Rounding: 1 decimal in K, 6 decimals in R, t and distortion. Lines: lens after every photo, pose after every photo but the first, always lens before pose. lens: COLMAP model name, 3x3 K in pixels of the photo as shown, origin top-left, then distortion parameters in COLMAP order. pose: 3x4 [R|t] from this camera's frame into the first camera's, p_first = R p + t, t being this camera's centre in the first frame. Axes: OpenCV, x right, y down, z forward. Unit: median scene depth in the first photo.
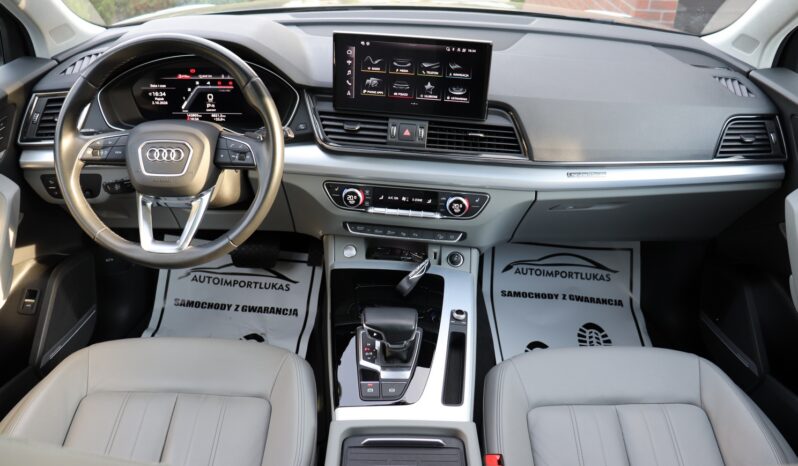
lens RADIAL K [[672.5, 0, 402.1], [0, 672.5, 229.1], [0, 0, 1]] dist [-0.164618, 0.136040]
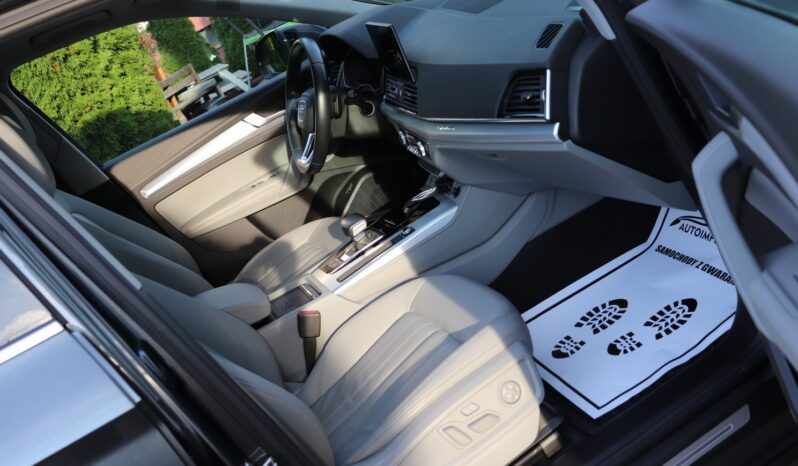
lens RADIAL K [[896.4, 0, 393.6], [0, 896.4, 233.4], [0, 0, 1]] dist [-0.028565, 0.000000]
pose [[0.315522, 0.152055, -0.936656, 1.686753], [-0.039860, 0.988331, 0.147017, -0.124800], [0.948081, -0.009052, 0.317901, 0.411025]]
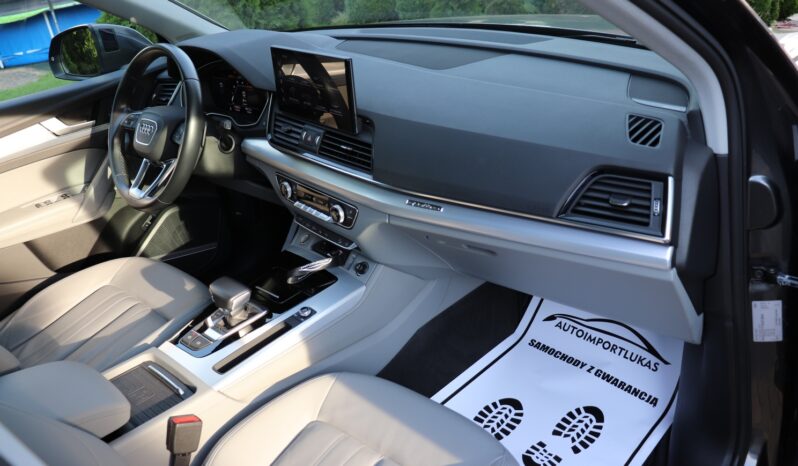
lens RADIAL K [[672.5, 0, 399.9], [0, 672.5, 228.6], [0, 0, 1]] dist [-0.164618, 0.136040]
pose [[0.720721, 0.209302, -0.660874, 0.845922], [-0.225003, 0.972347, 0.062568, -0.099955], [0.655695, 0.103604, 0.747884, 0.291851]]
